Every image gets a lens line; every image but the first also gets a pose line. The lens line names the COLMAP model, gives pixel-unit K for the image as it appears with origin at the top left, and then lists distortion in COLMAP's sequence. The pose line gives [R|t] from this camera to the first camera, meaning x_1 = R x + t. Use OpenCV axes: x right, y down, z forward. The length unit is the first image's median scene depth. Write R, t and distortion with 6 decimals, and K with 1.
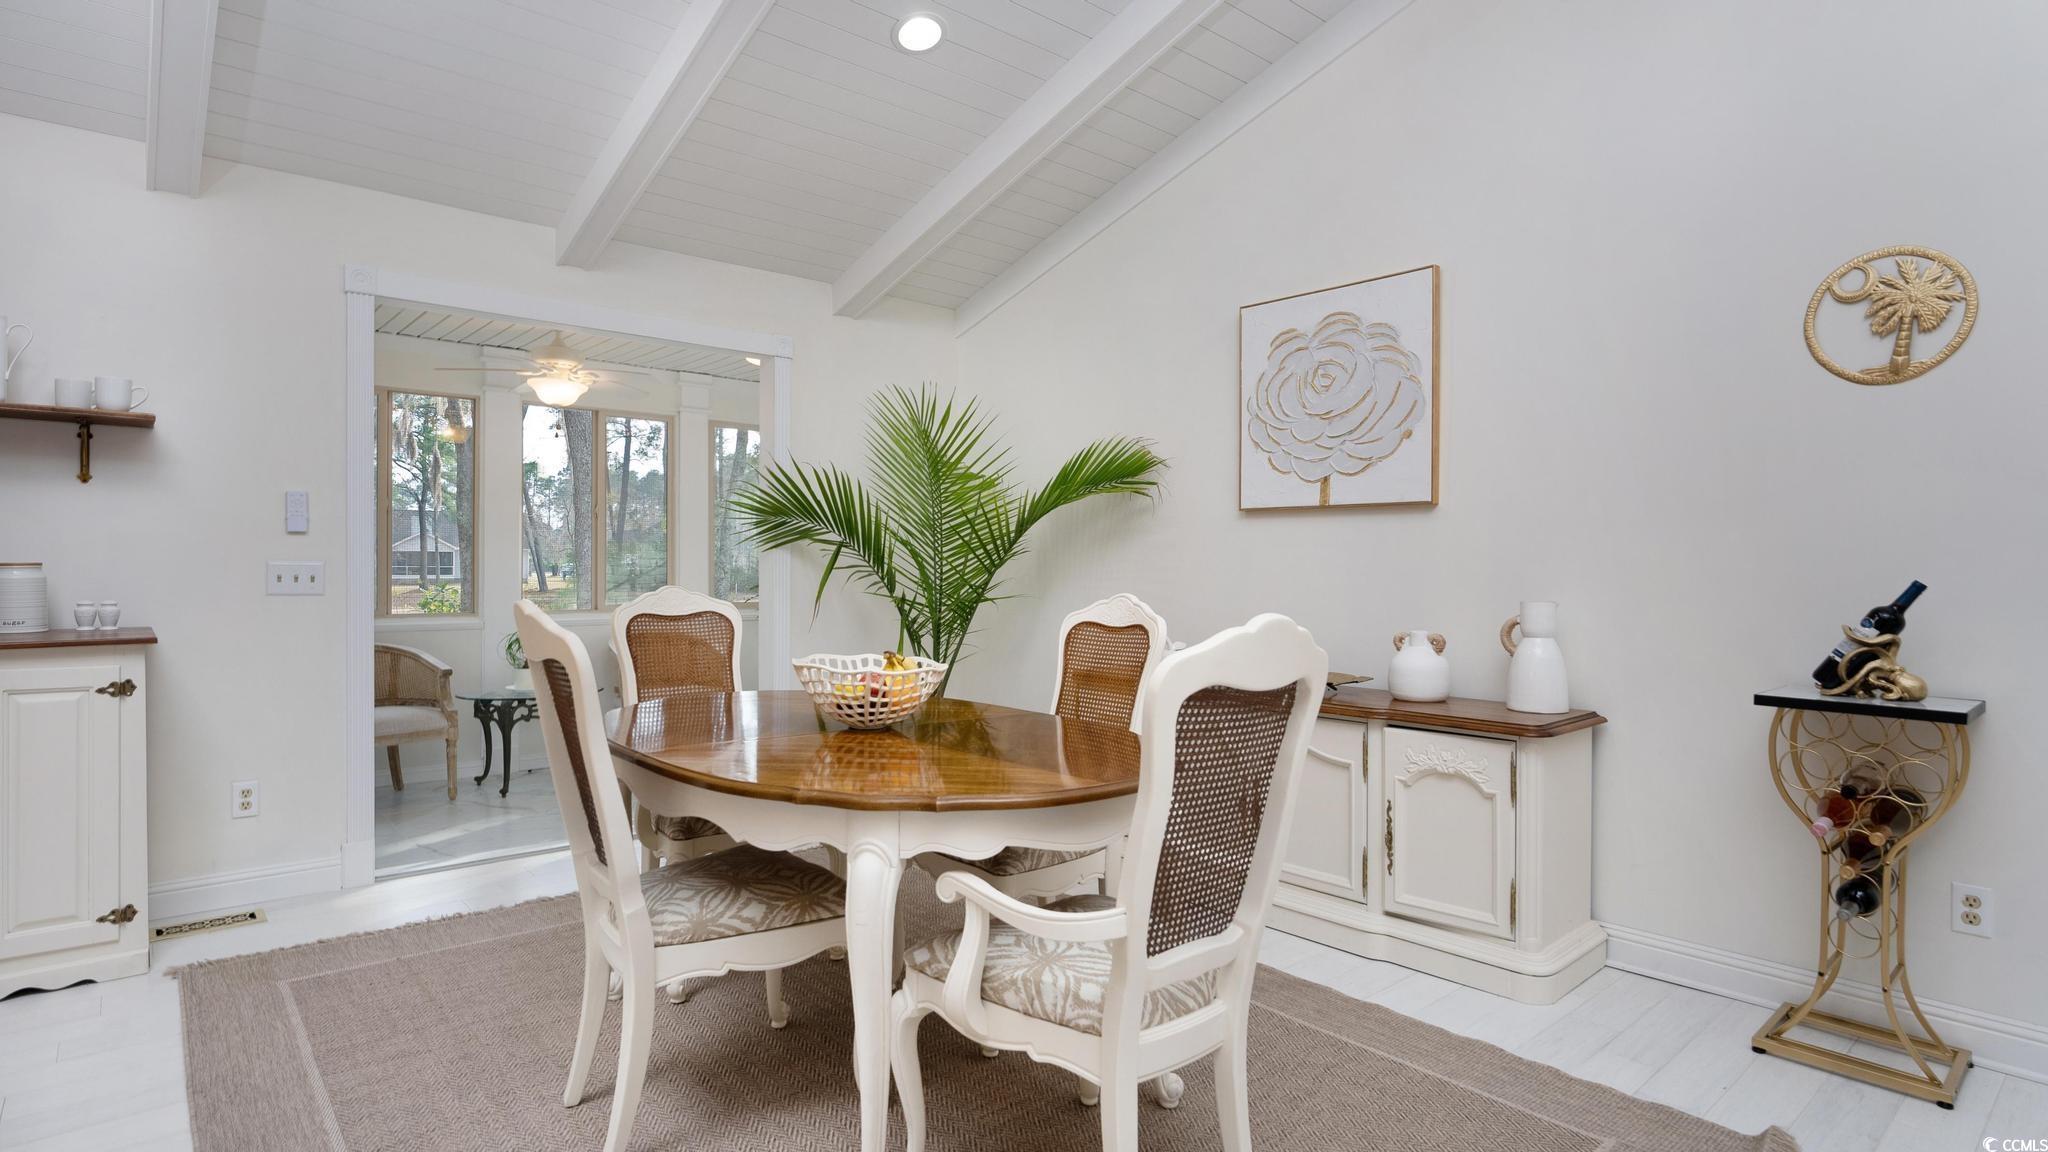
lens RADIAL K [[1057.5, 0, 1022.9], [0, 1057.5, 568.8], [0, 0, 1]] dist [0.001857, 0.000115]
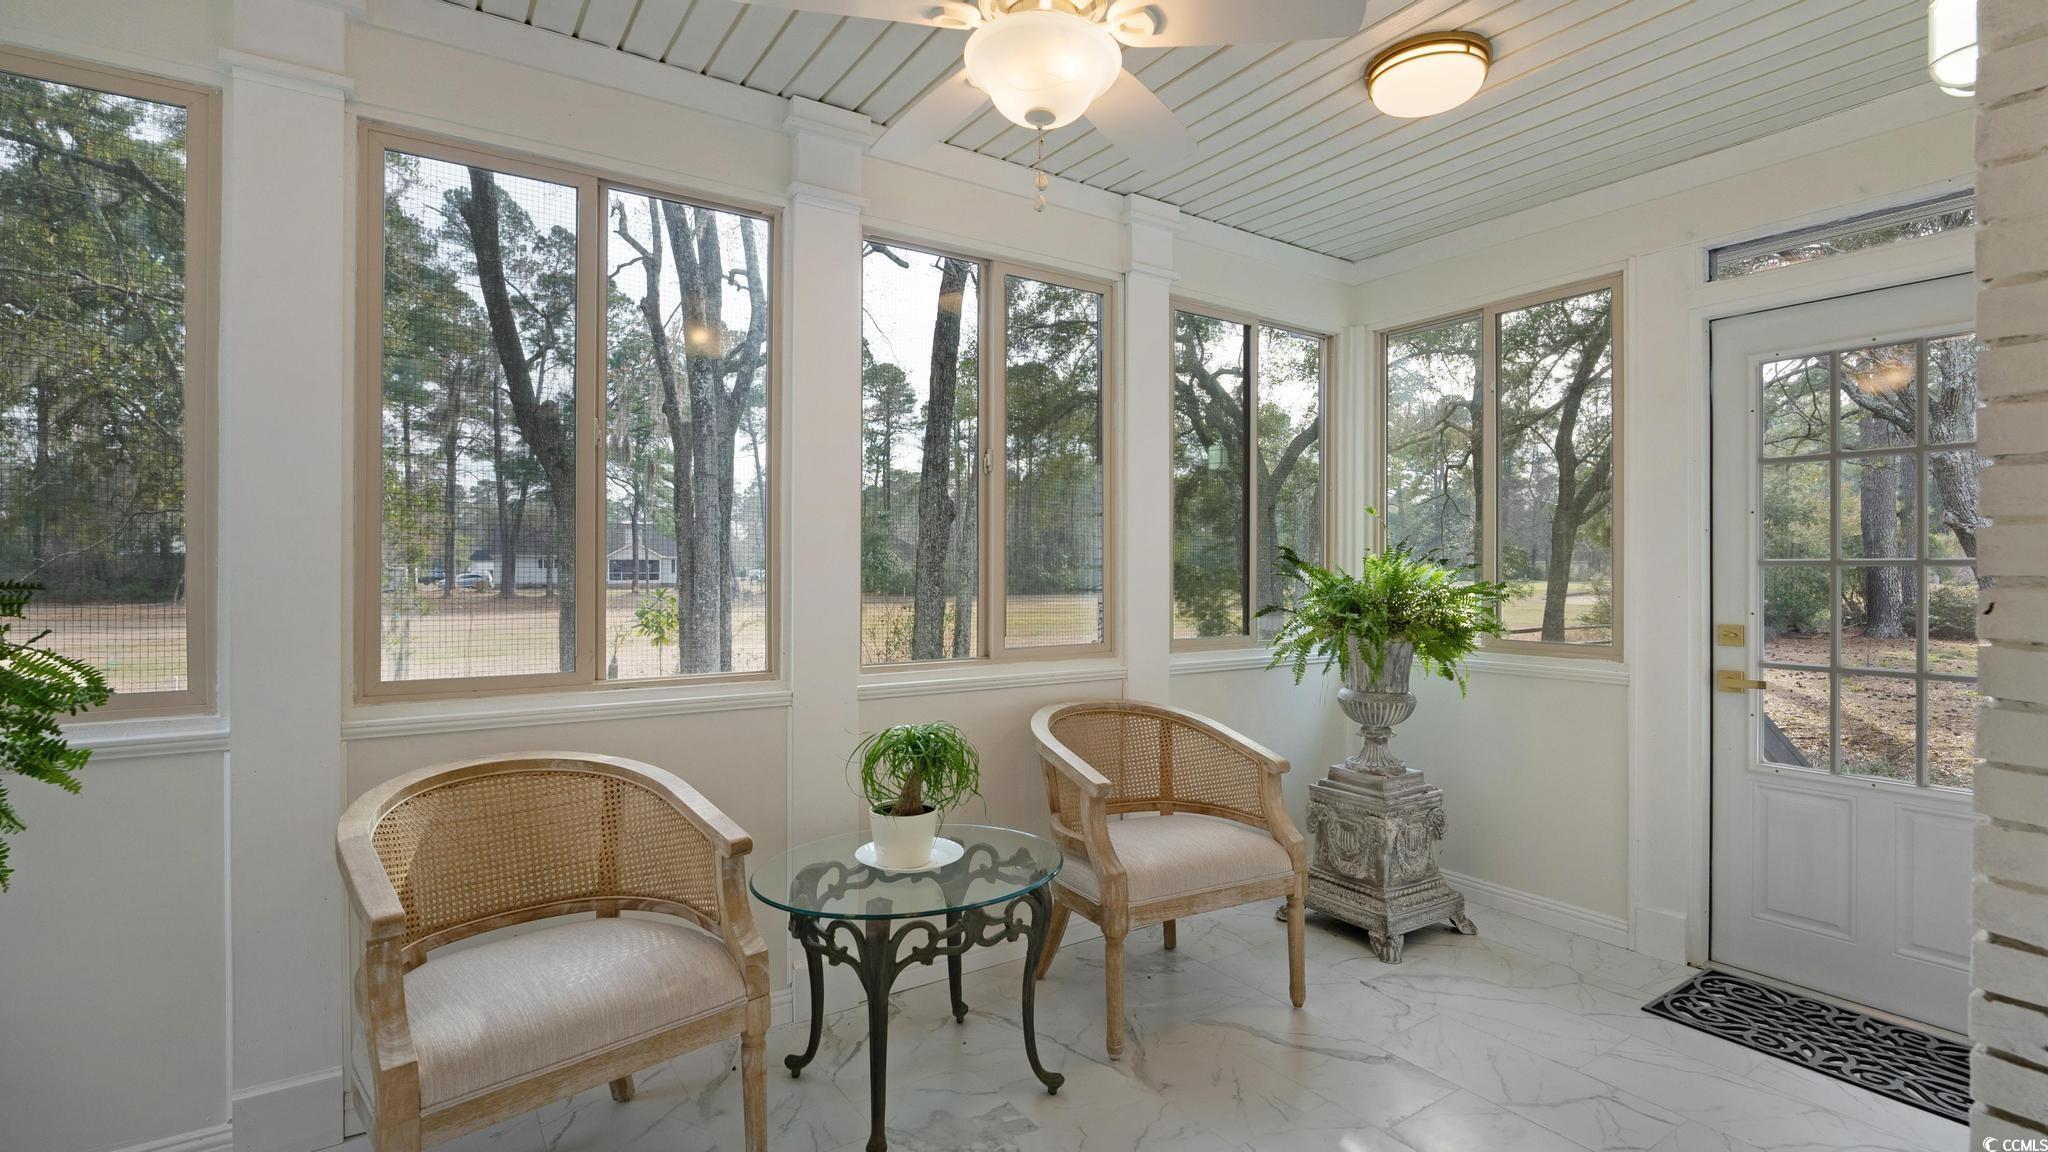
lens RADIAL K [[970.8, 0, 1029.1], [0, 970.8, 582.7], [0, 0, 1]] dist [-0.001592, -0.000180]
pose [[0.991558, 0.002522, -0.129642, -0.400527], [-0.001520, 0.999968, 0.007827, -0.000494], [0.129658, -0.007564, 0.991530, 0.674936]]
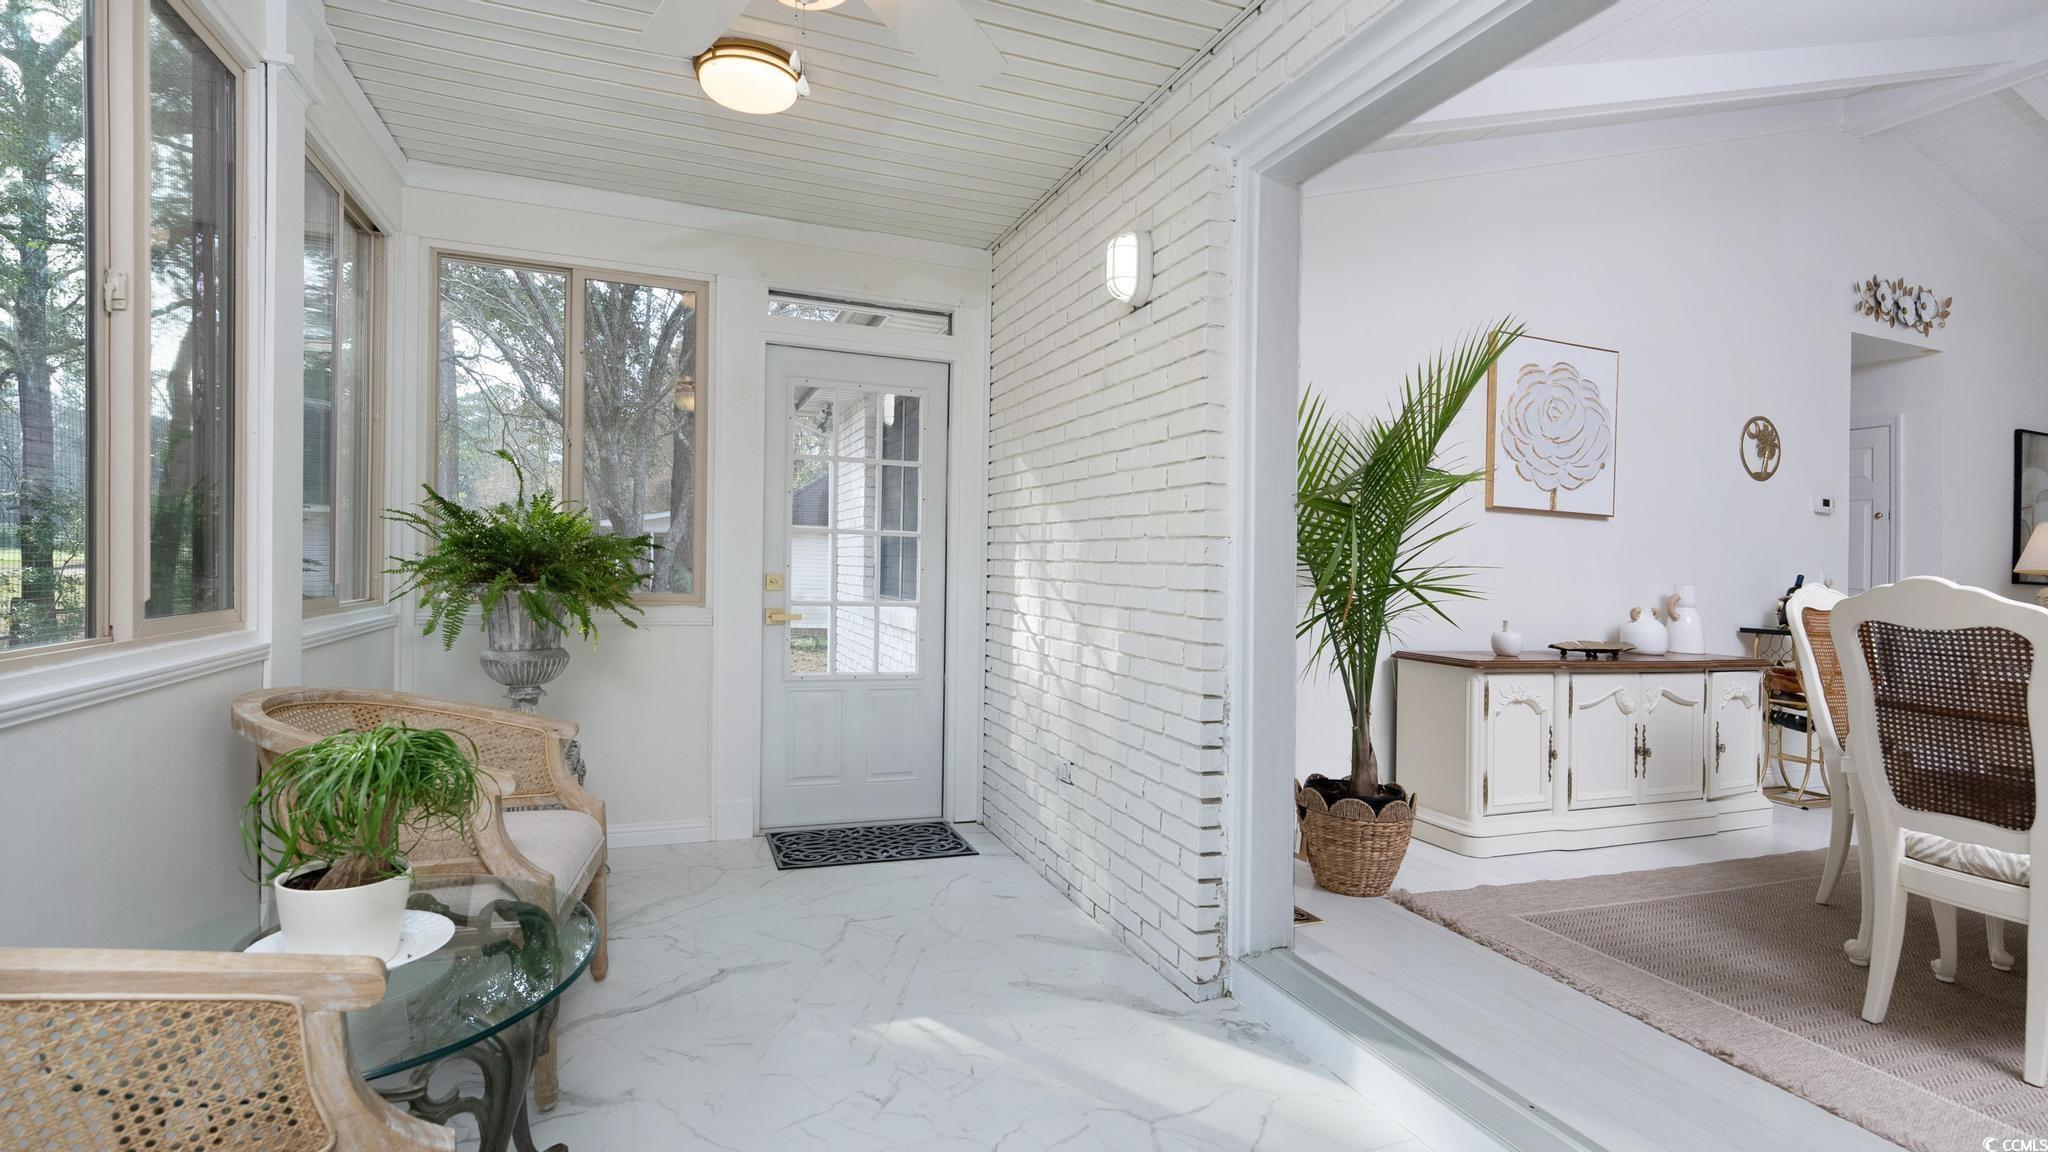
lens RADIAL K [[970.8, 0, 1026.4], [0, 970.8, 574.9], [0, 0, 1]] dist [-0.001592, -0.000180]
pose [[0.333367, 0.004301, 0.942787, -0.726752], [-0.025723, 0.999659, 0.004535, 0.019957], [-0.942446, -0.025763, 0.333364, 0.854003]]
